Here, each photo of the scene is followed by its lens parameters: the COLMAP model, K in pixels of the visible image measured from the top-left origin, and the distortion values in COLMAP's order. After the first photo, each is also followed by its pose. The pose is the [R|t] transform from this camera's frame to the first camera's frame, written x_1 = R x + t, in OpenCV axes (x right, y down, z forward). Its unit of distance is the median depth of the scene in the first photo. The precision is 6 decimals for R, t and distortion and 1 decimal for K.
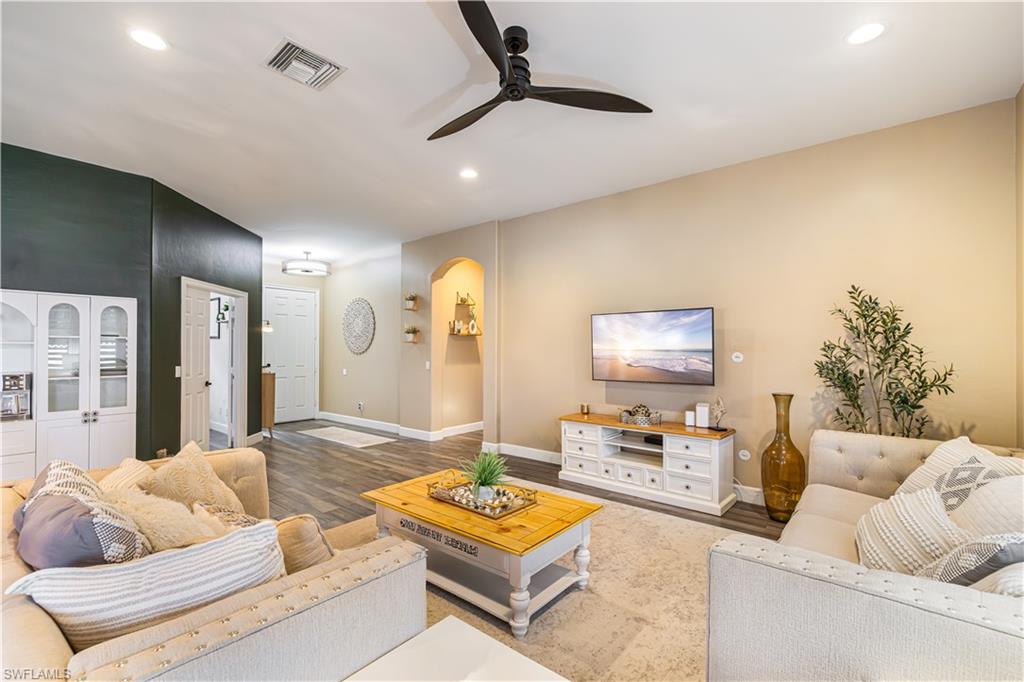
lens RADIAL K [[444.2, 0, 513.4], [0, 444.2, 343.4], [0, 0, 1]] dist [-0.000223, 0.000124]
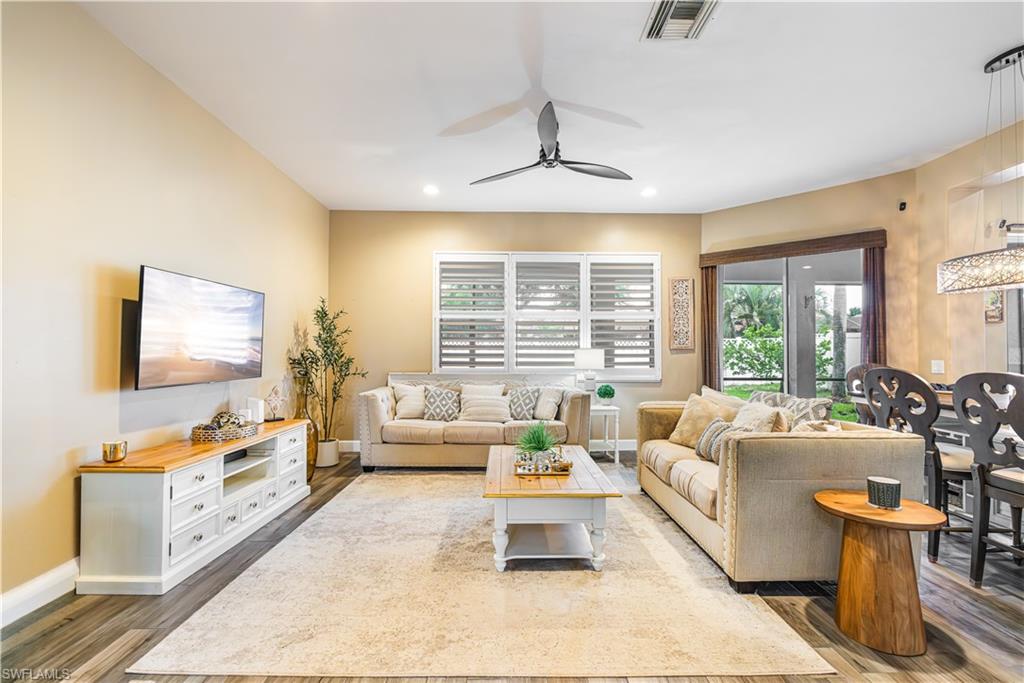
lens RADIAL K [[444.2, 0, 513.4], [0, 444.2, 343.9], [0, 0, 1]] dist [-0.000223, 0.000124]
pose [[-0.647527, 0.009042, 0.761989, -0.593219], [-0.012918, 0.999656, -0.022839, 0.039012], [-0.761933, -0.024632, -0.647187, 1.167442]]
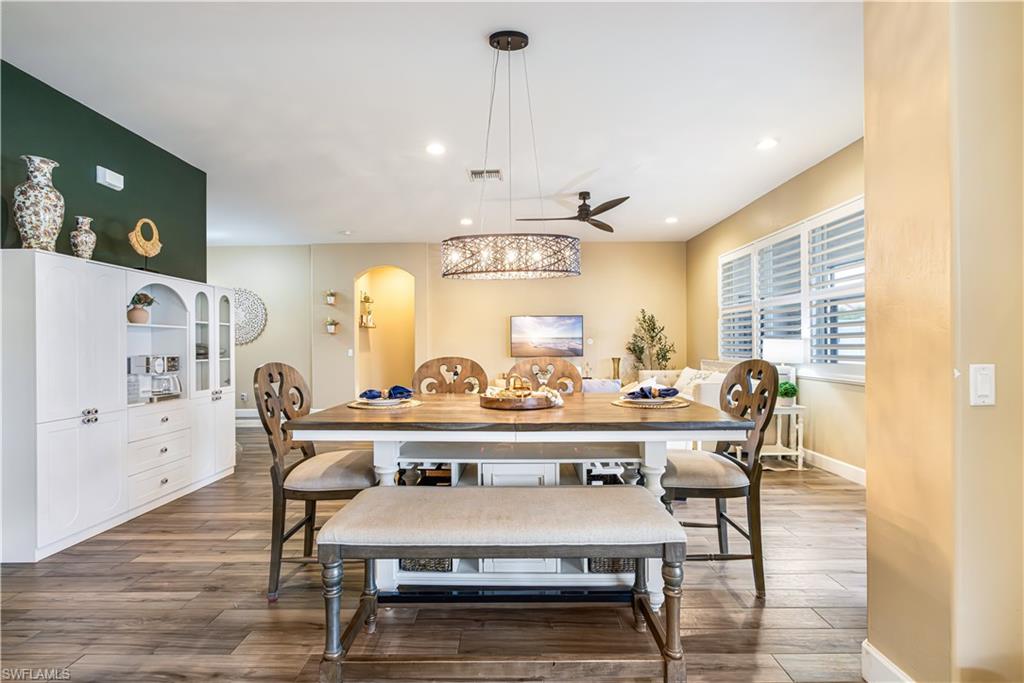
lens RADIAL K [[444.2, 0, 513.4], [0, 444.2, 343.9], [0, 0, 1]] dist [-0.000223, 0.000124]
pose [[0.771805, -0.004593, 0.635843, -0.968297], [-0.000588, 0.999968, 0.007937, 0.025859], [-0.635859, -0.006500, 0.771778, -0.282121]]
